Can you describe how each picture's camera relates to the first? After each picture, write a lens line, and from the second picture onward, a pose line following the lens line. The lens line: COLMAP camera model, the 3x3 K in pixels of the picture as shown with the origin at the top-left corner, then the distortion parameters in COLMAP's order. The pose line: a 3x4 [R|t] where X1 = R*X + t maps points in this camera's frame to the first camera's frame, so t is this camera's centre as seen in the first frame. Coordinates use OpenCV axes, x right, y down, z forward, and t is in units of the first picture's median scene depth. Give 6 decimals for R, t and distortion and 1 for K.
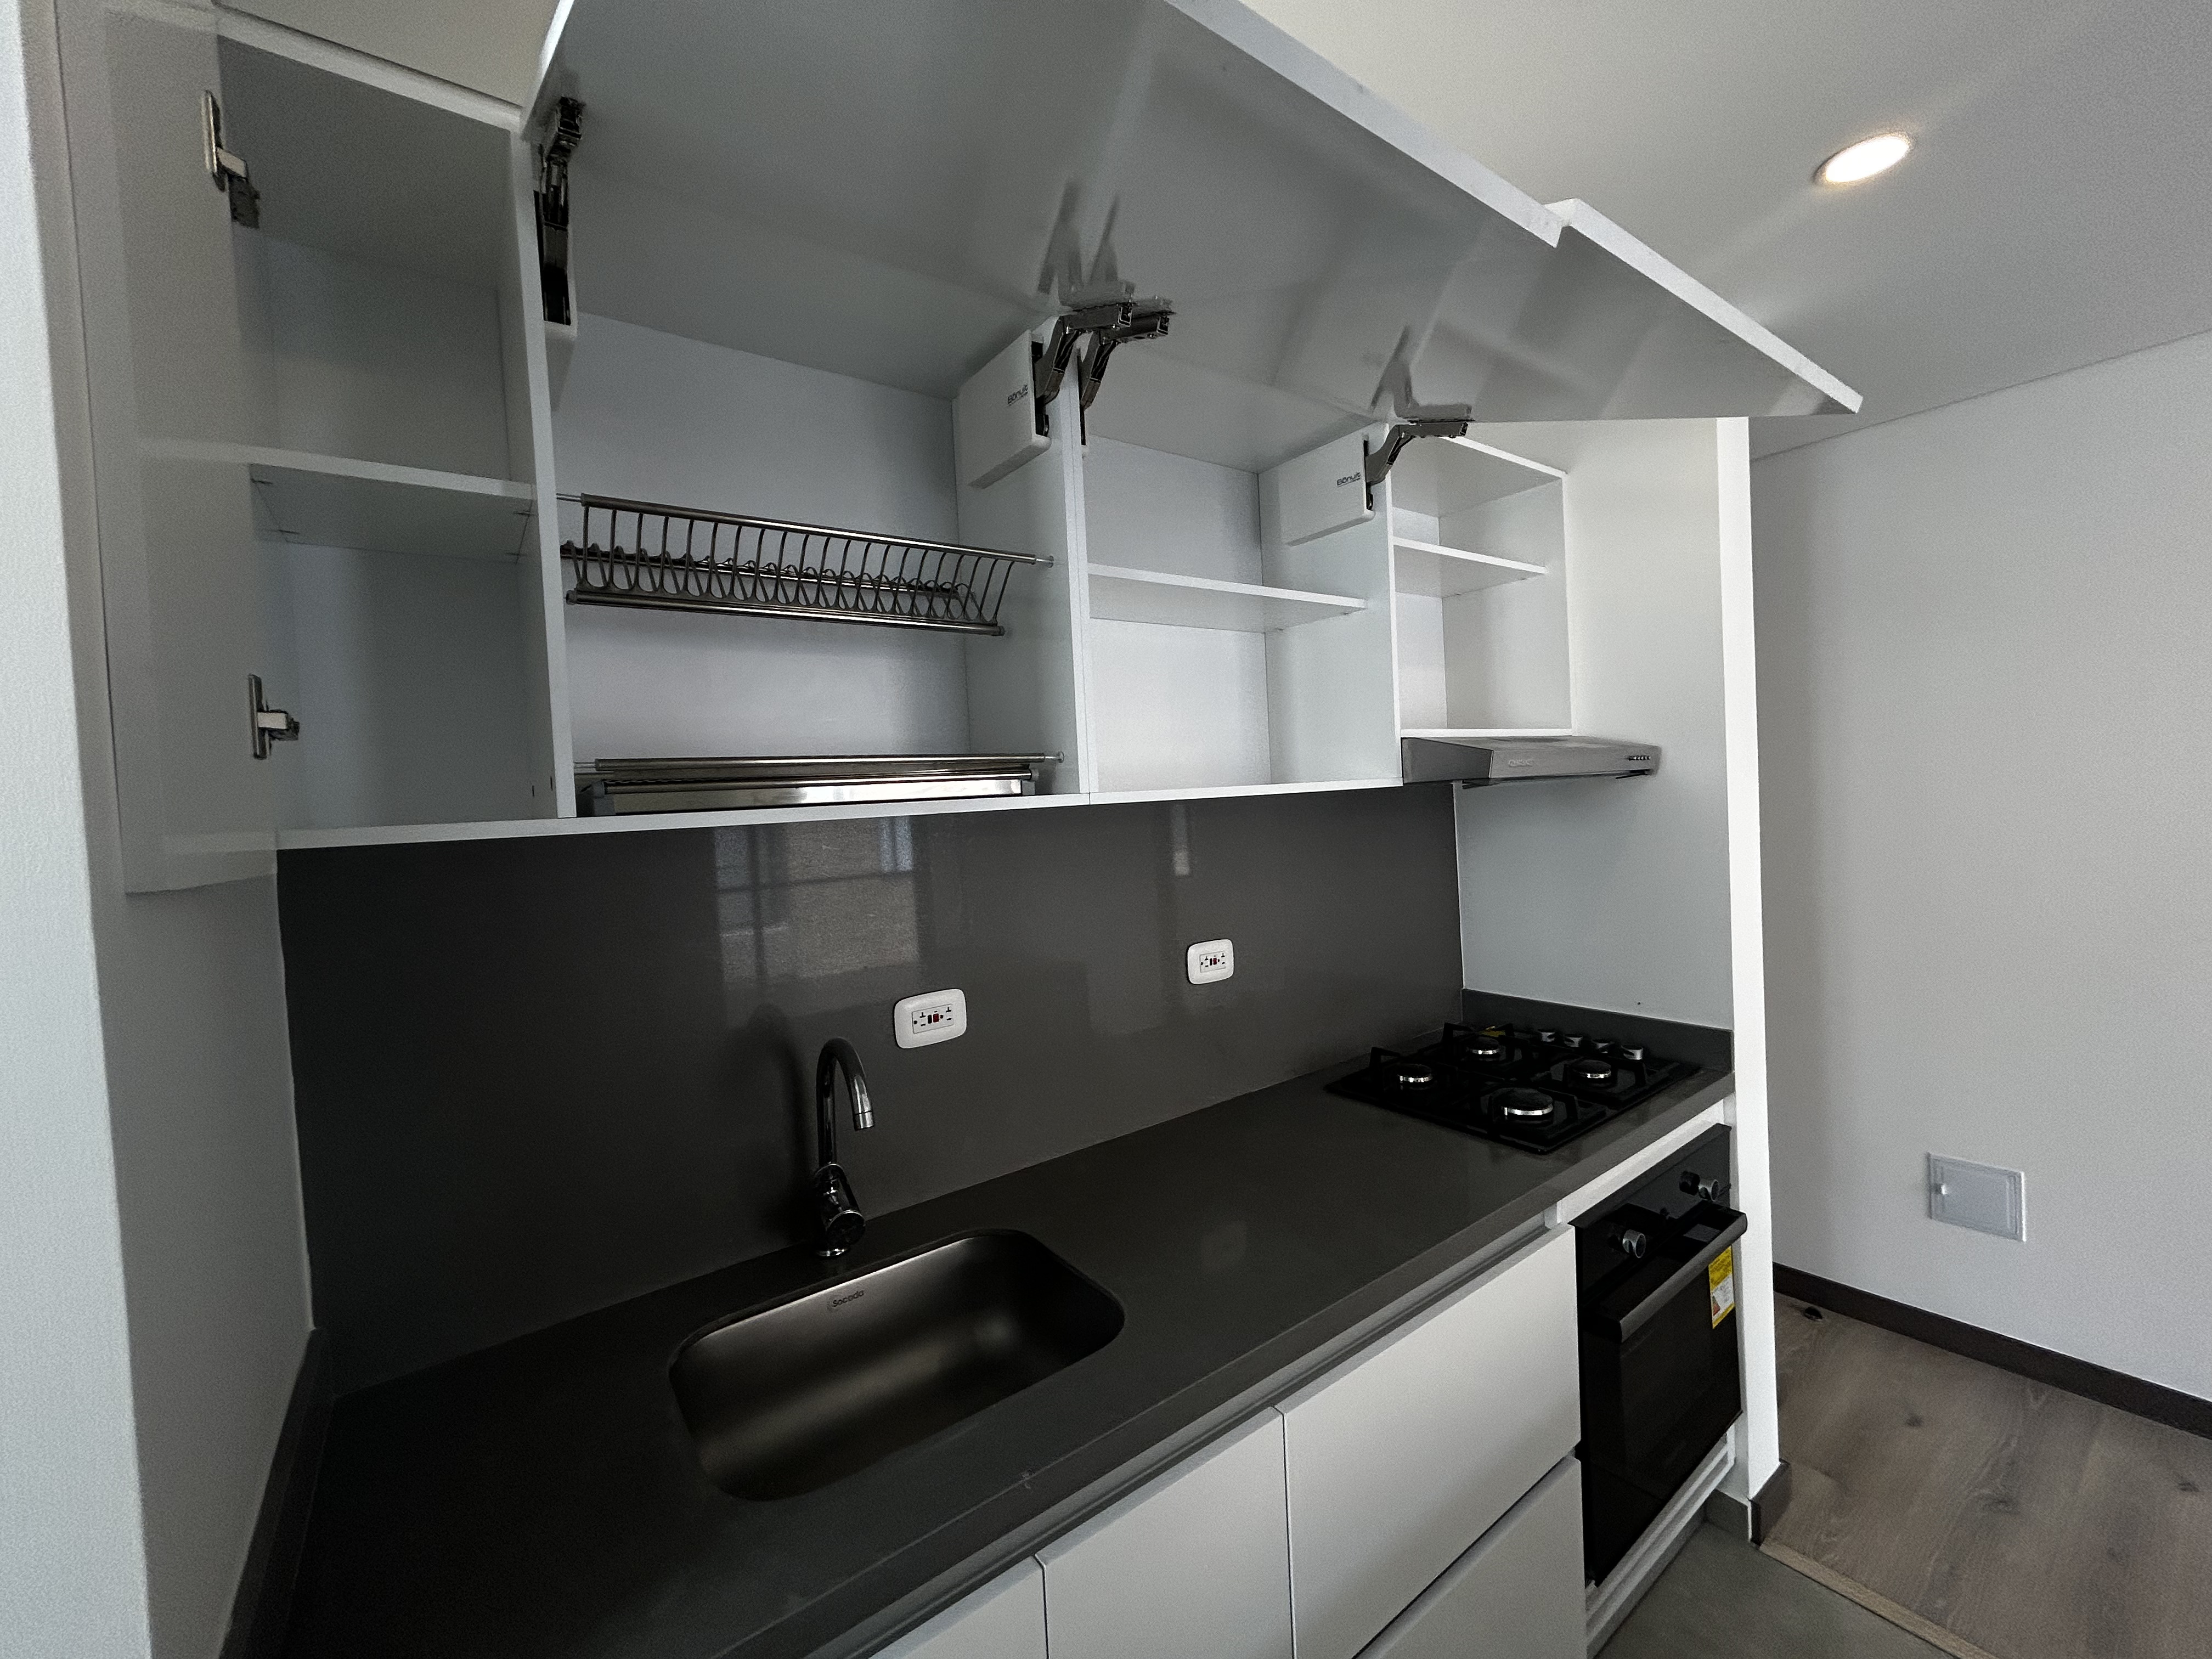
lens RADIAL K [[872.0, 0, 1166.9], [0, 872.0, 820.4], [0, 0, 1]] dist [-0.000314, -0.000230]
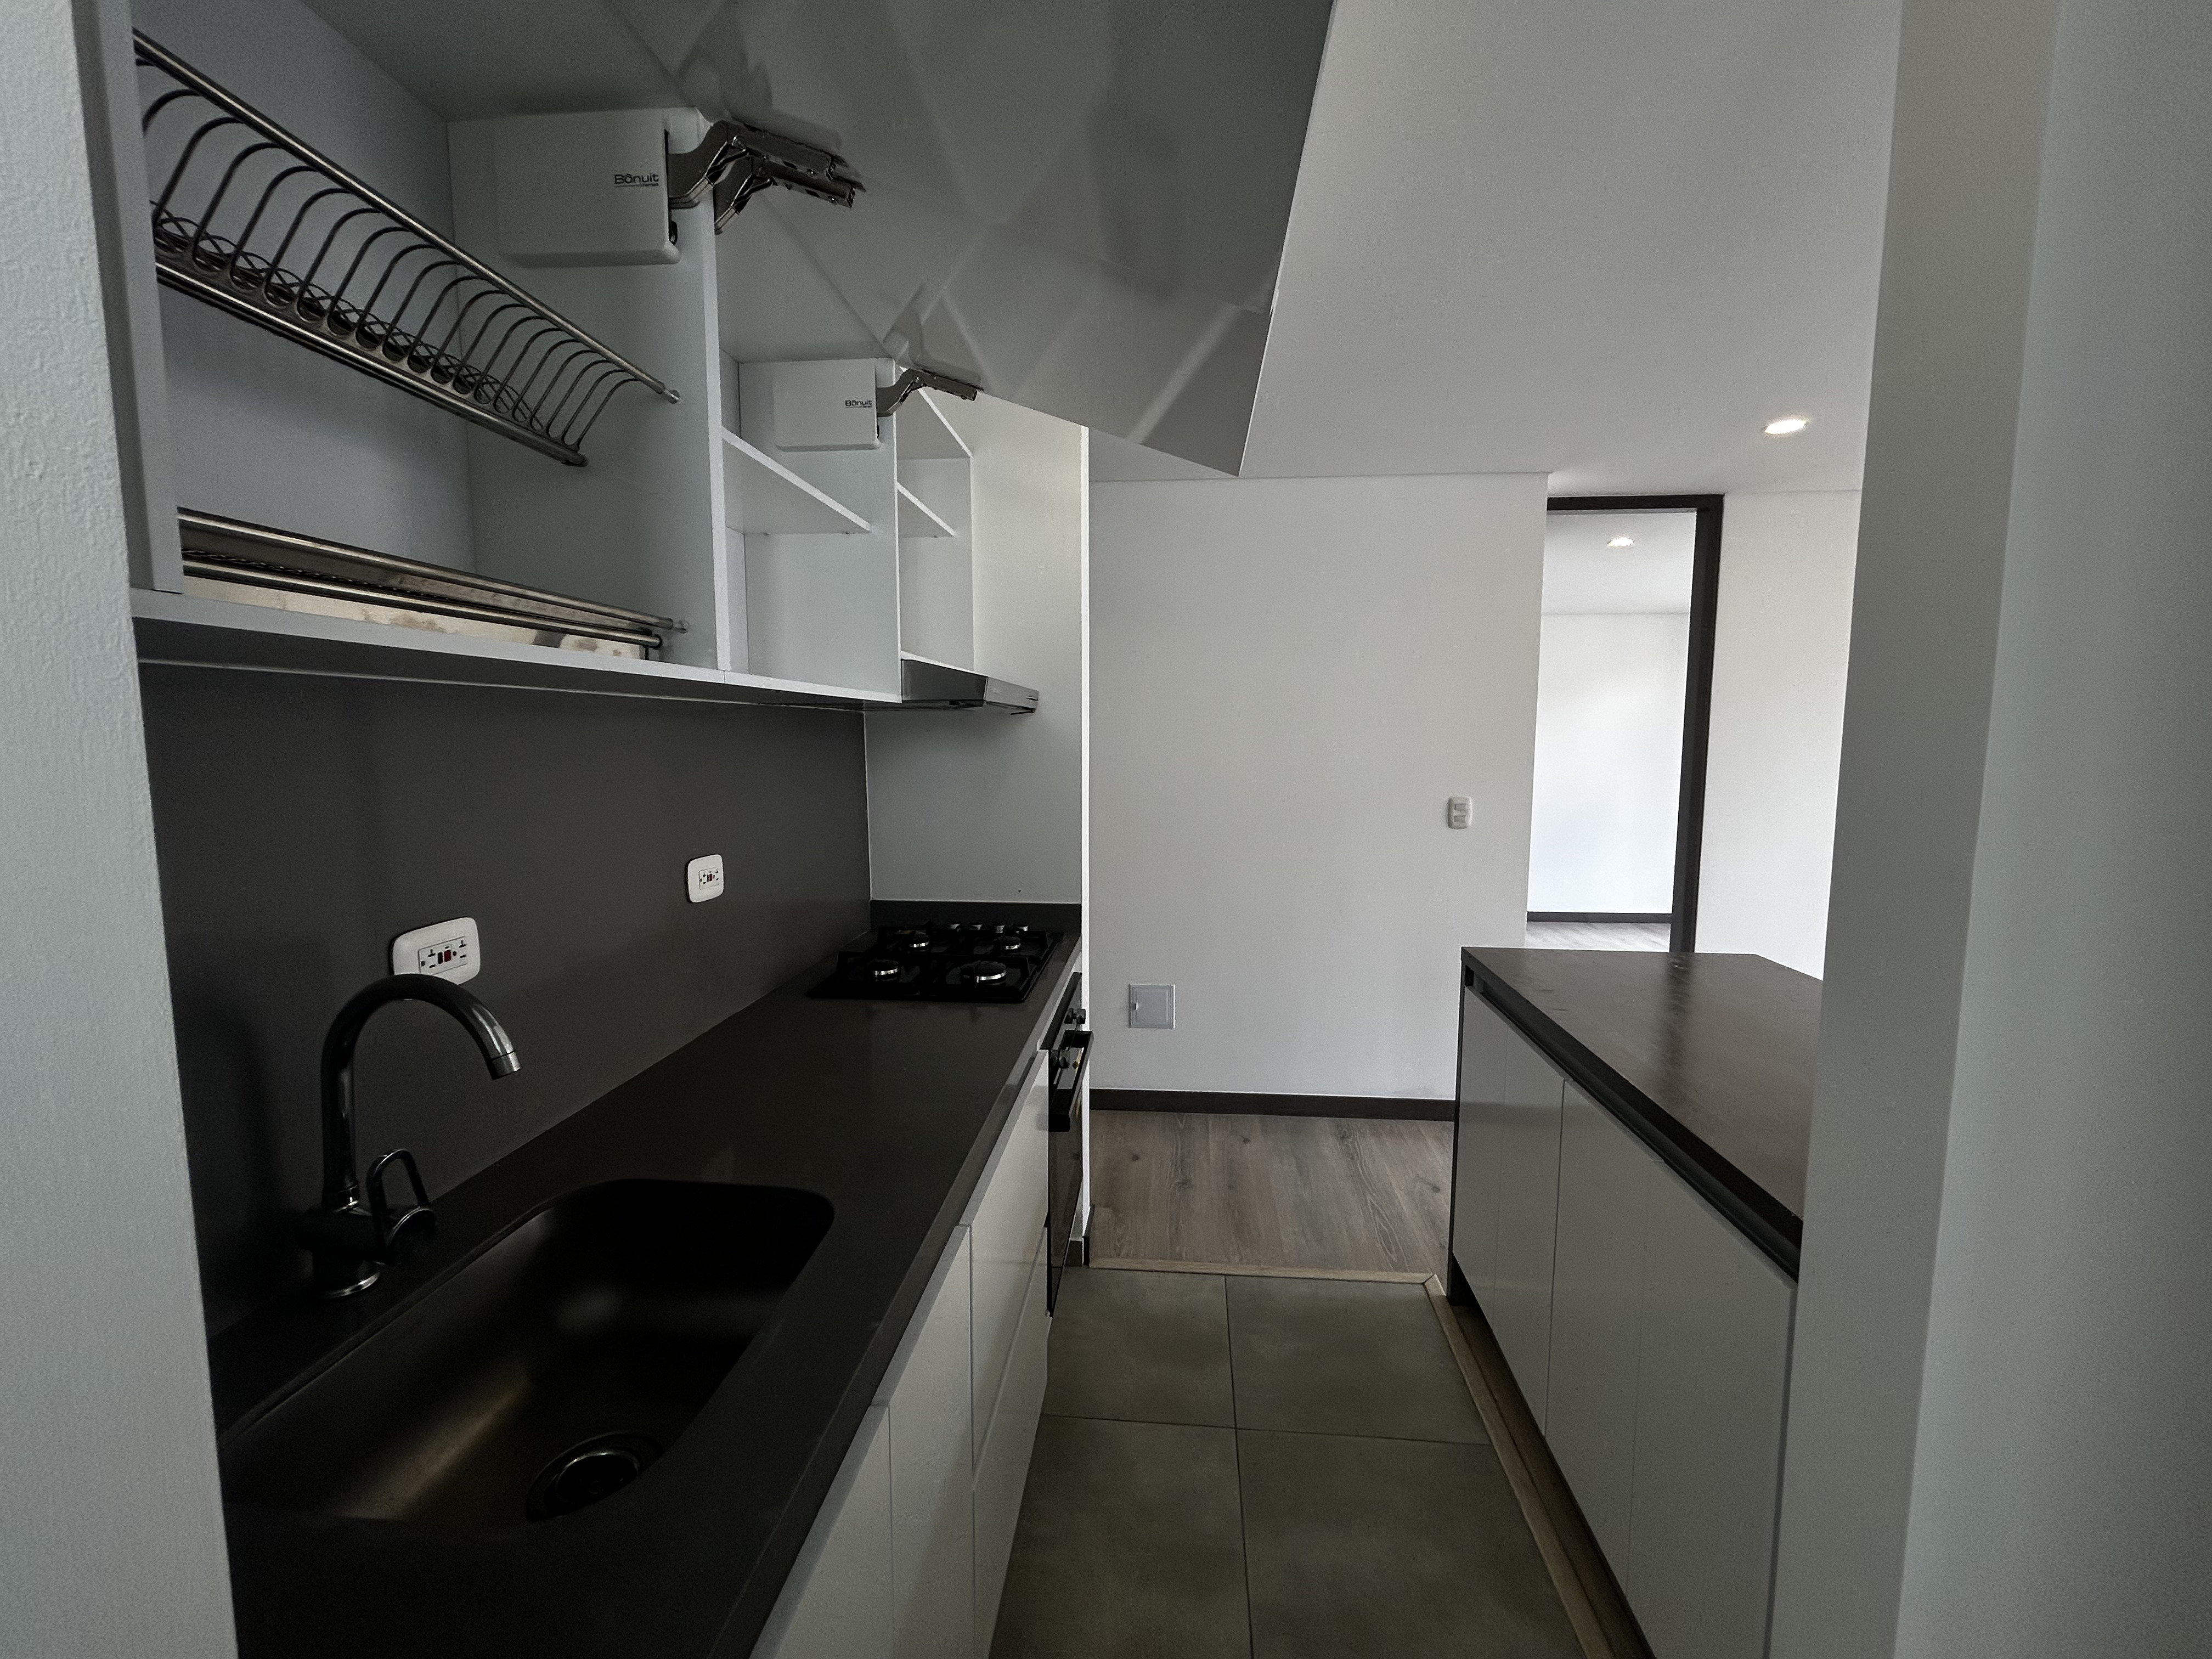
lens RADIAL K [[847.7, 0, 1113.7], [0, 847.7, 812.8], [0, 0, 1]] dist [-0.001378, 0.000062]
pose [[0.677606, -0.018466, 0.735194, -0.324466], [-0.010547, 0.999338, 0.034821, 0.056977], [-0.735350, -0.031349, 0.676962, 0.069940]]
